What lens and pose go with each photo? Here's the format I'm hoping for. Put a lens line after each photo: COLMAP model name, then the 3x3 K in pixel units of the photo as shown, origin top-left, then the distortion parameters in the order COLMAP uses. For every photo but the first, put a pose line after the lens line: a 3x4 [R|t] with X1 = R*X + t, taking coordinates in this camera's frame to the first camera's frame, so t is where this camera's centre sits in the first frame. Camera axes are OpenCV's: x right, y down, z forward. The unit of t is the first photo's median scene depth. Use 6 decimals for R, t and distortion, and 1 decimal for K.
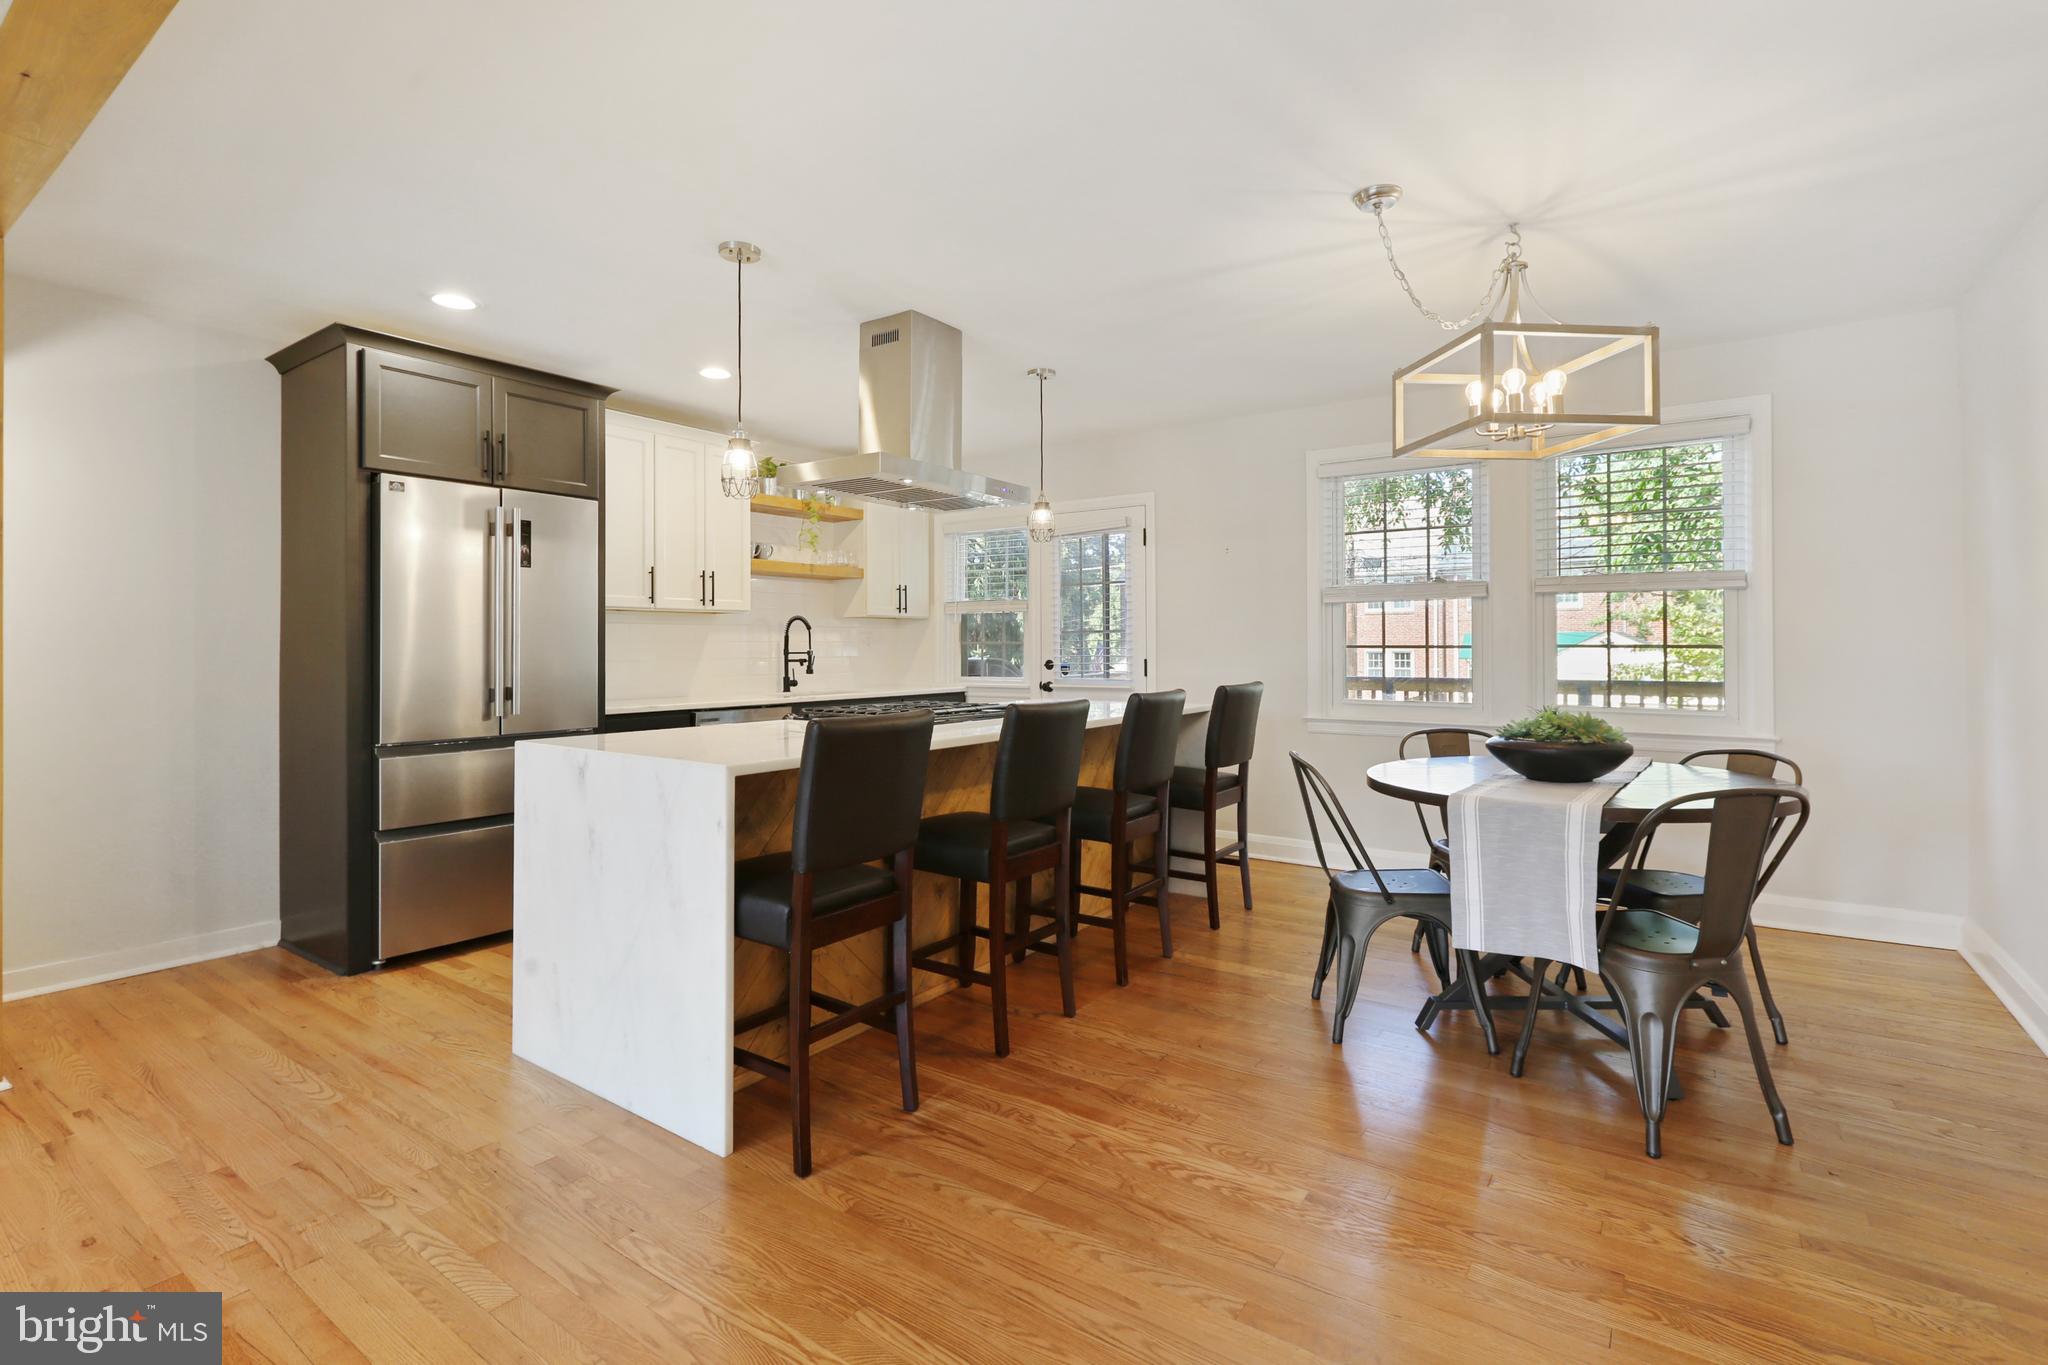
lens RADIAL K [[933.5, 0, 1004.6], [0, 933.5, 637.8], [0, 0, 1]] dist [0.004219, -0.001741]
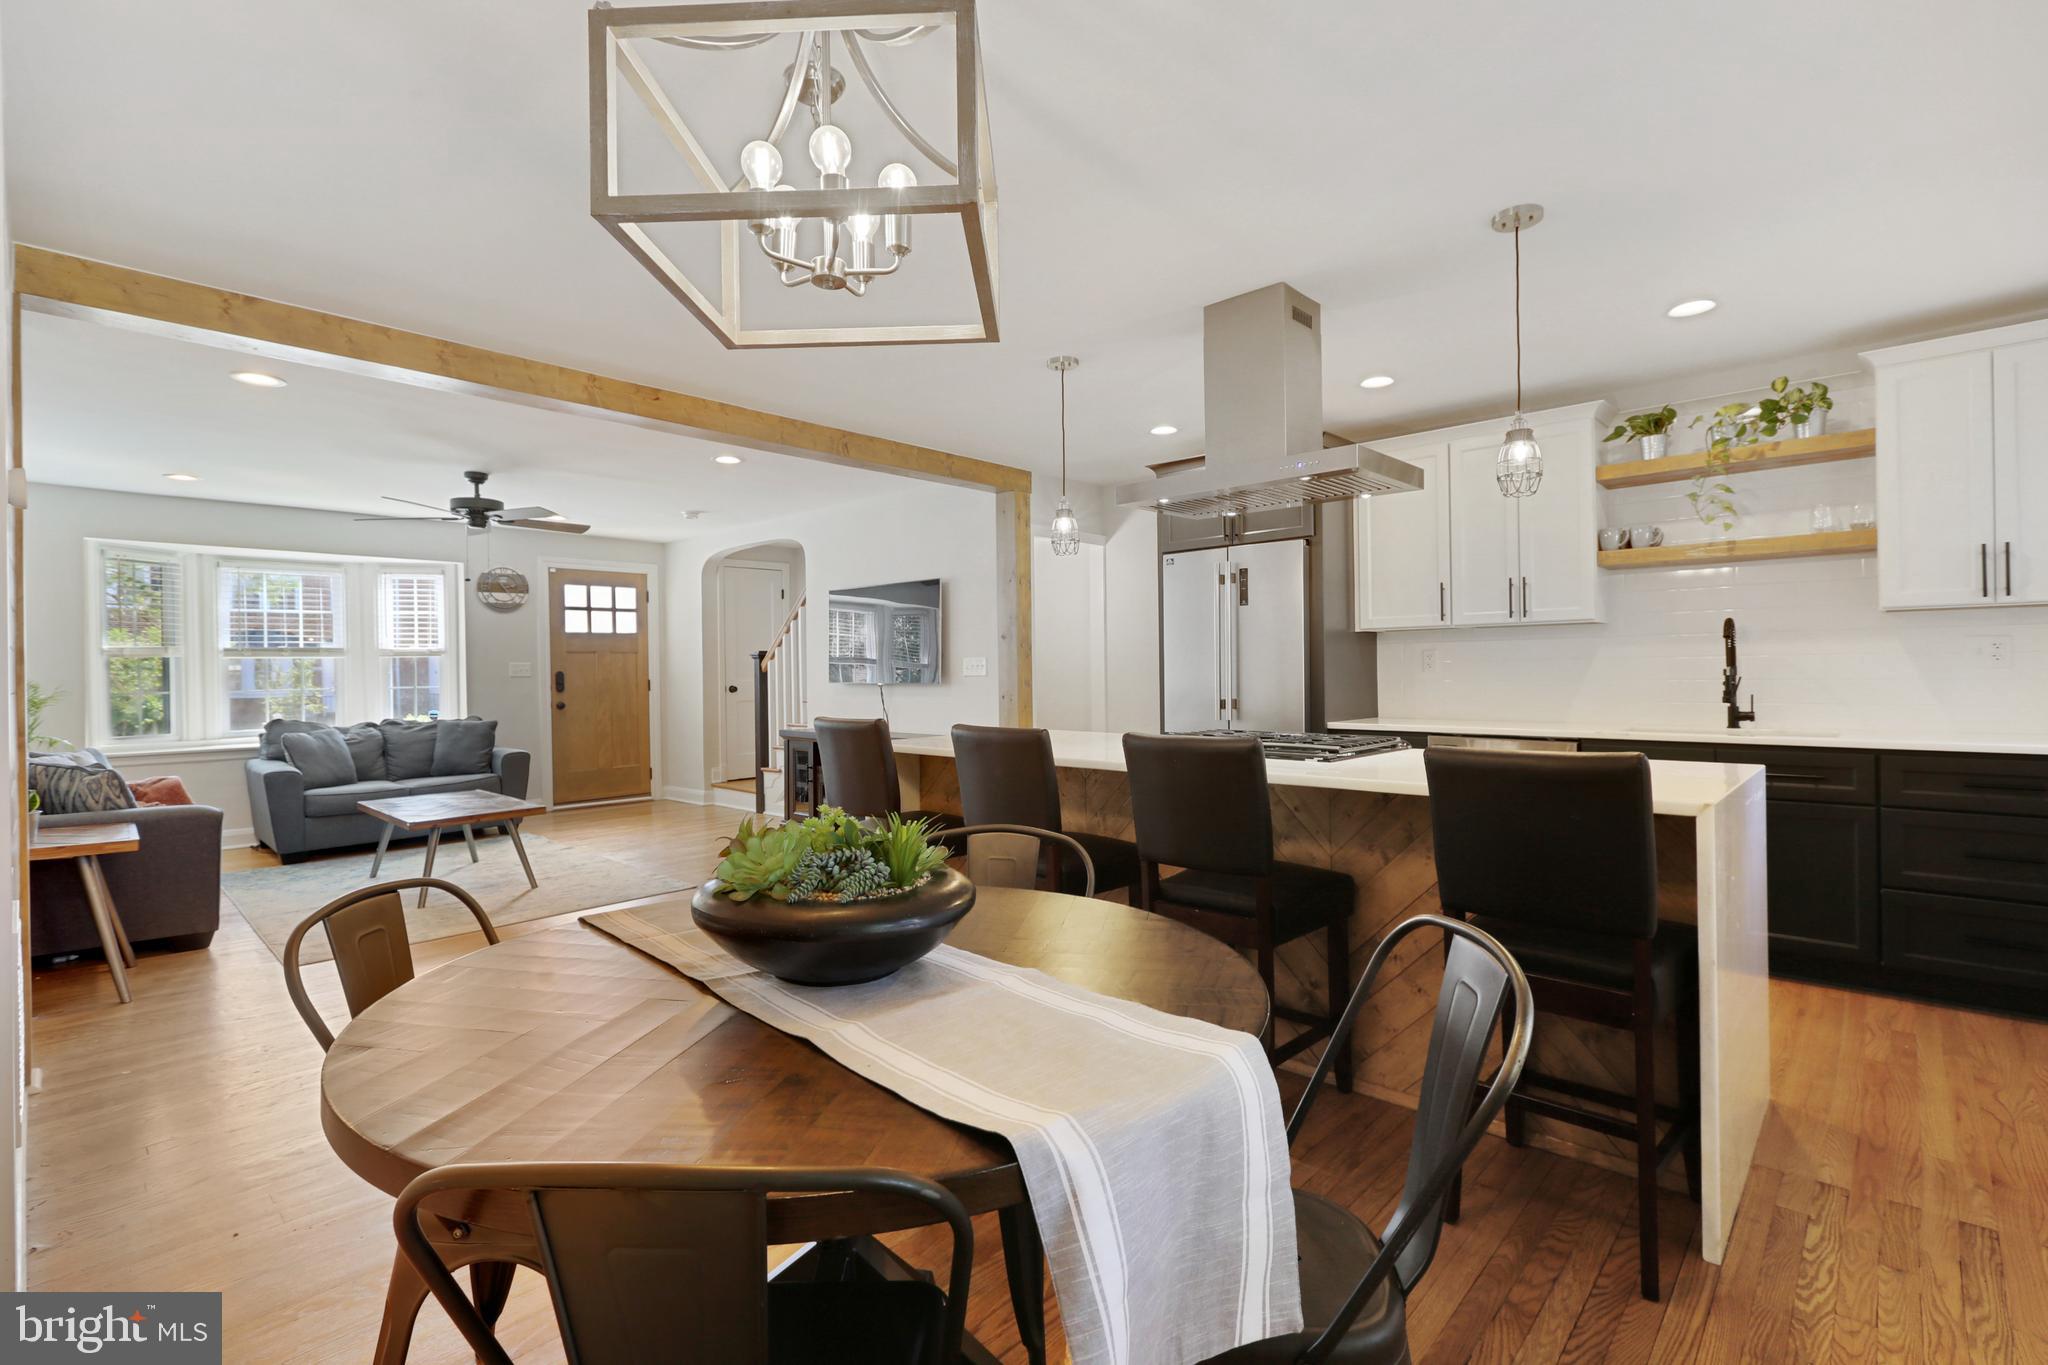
lens RADIAL K [[933.5, 0, 1027.3], [0, 933.5, 677.6], [0, 0, 1]] dist [0.004219, -0.001741]
pose [[-0.108435, 0.016893, -0.993960, 0.606101], [0.023985, 0.999609, 0.014372, -0.002138], [0.993814, -0.022281, -0.108798, 0.654776]]
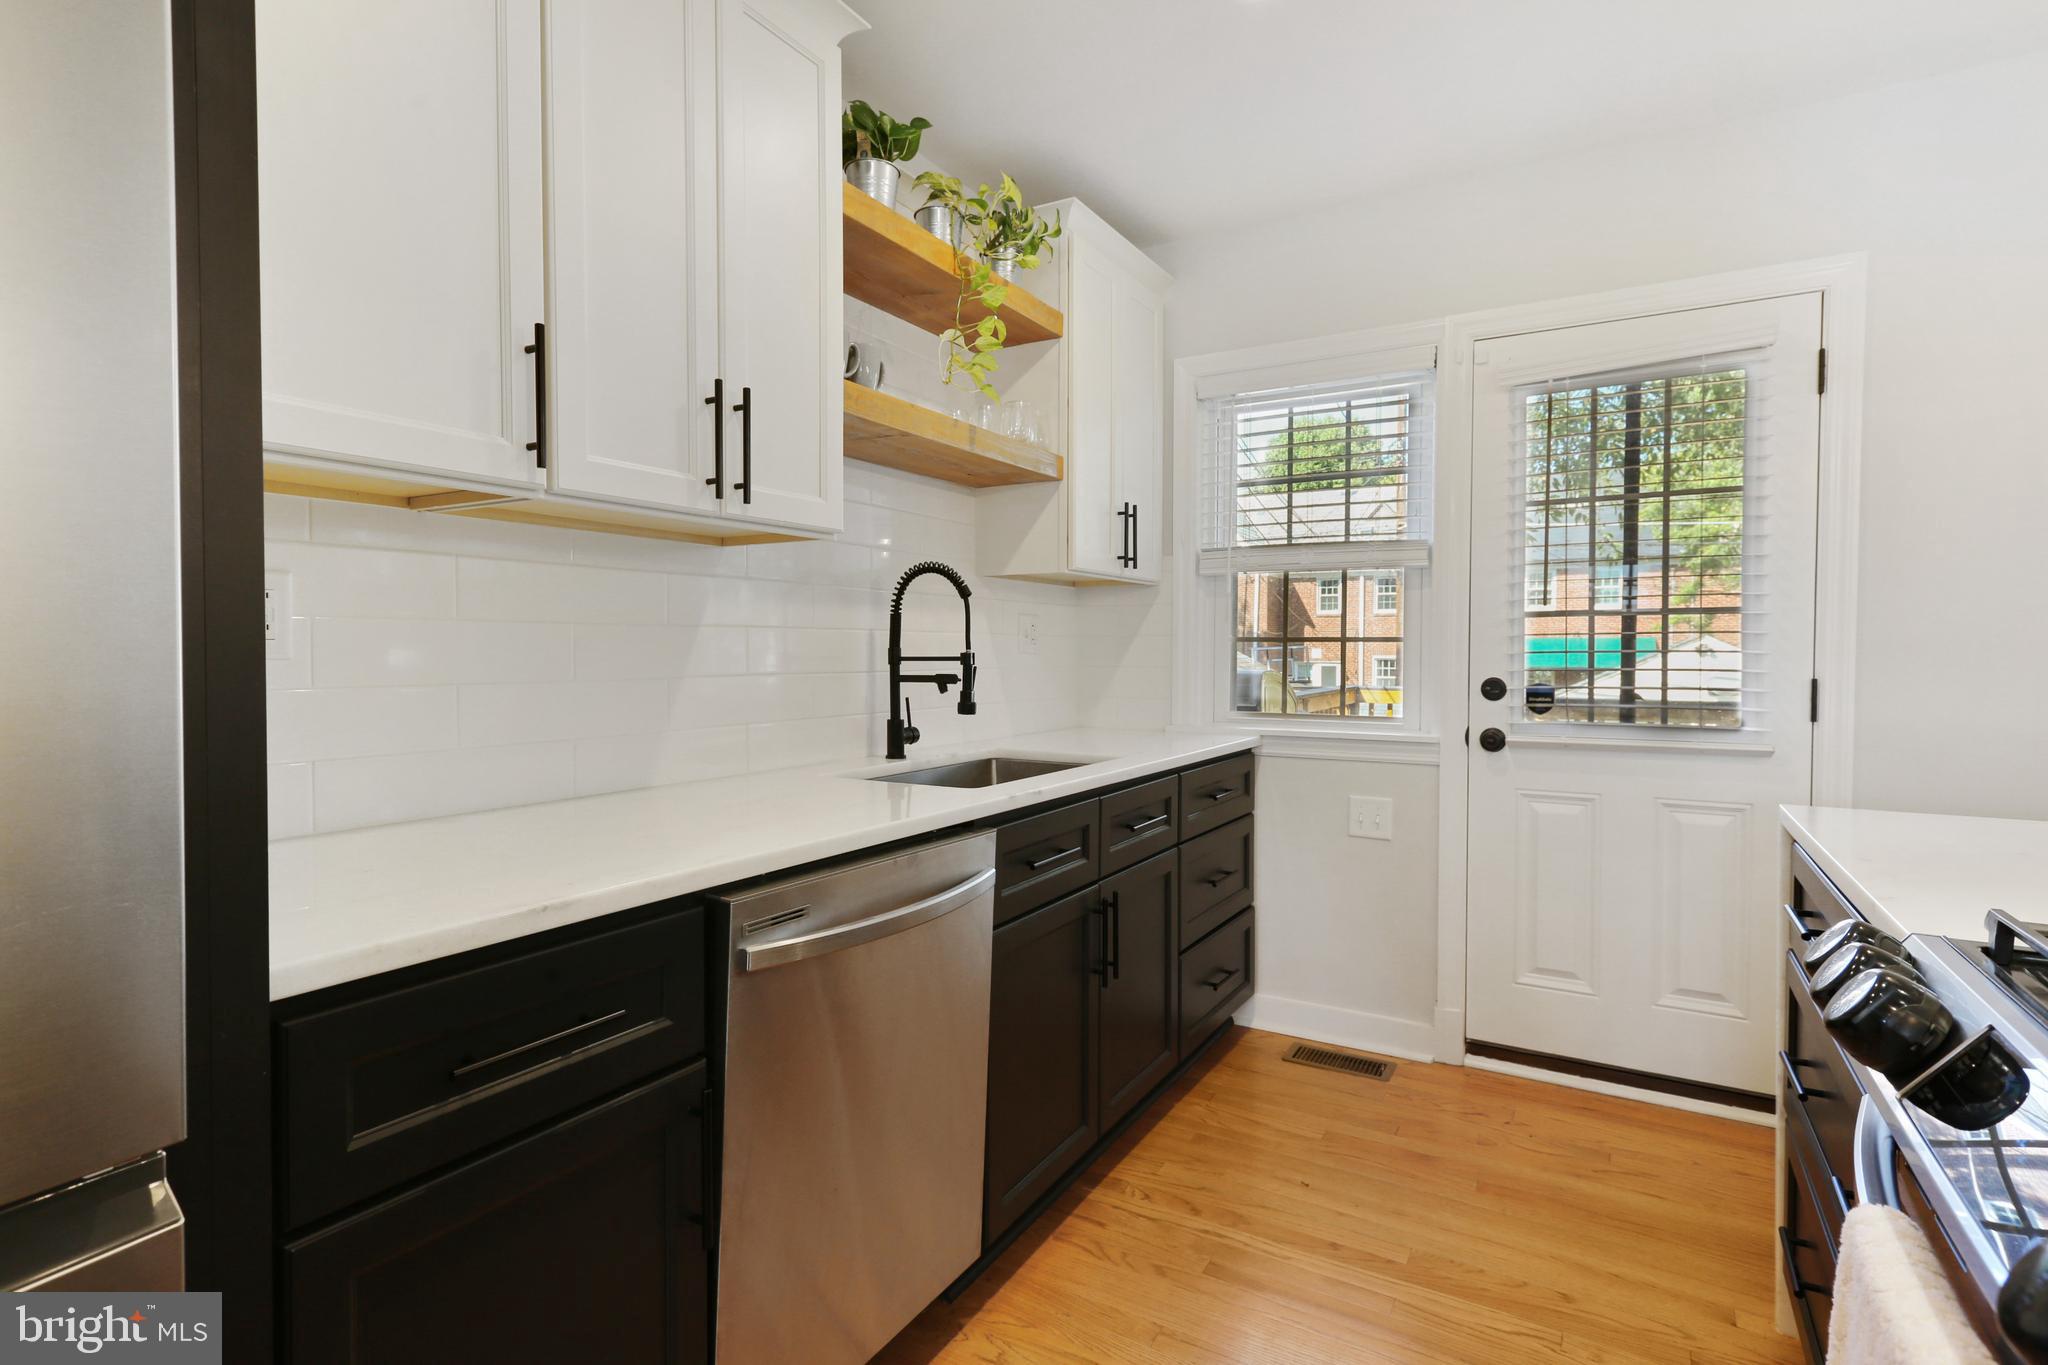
lens RADIAL K [[1000.2, 0, 1020.9], [0, 1000.2, 672.3], [0, 0, 1]] dist [0.014838, -0.001439]
pose [[0.995248, 0.003521, 0.097306, -0.261697], [-0.006631, 0.999477, 0.031654, 0.009999], [-0.097144, -0.032149, 0.994751, 0.683022]]
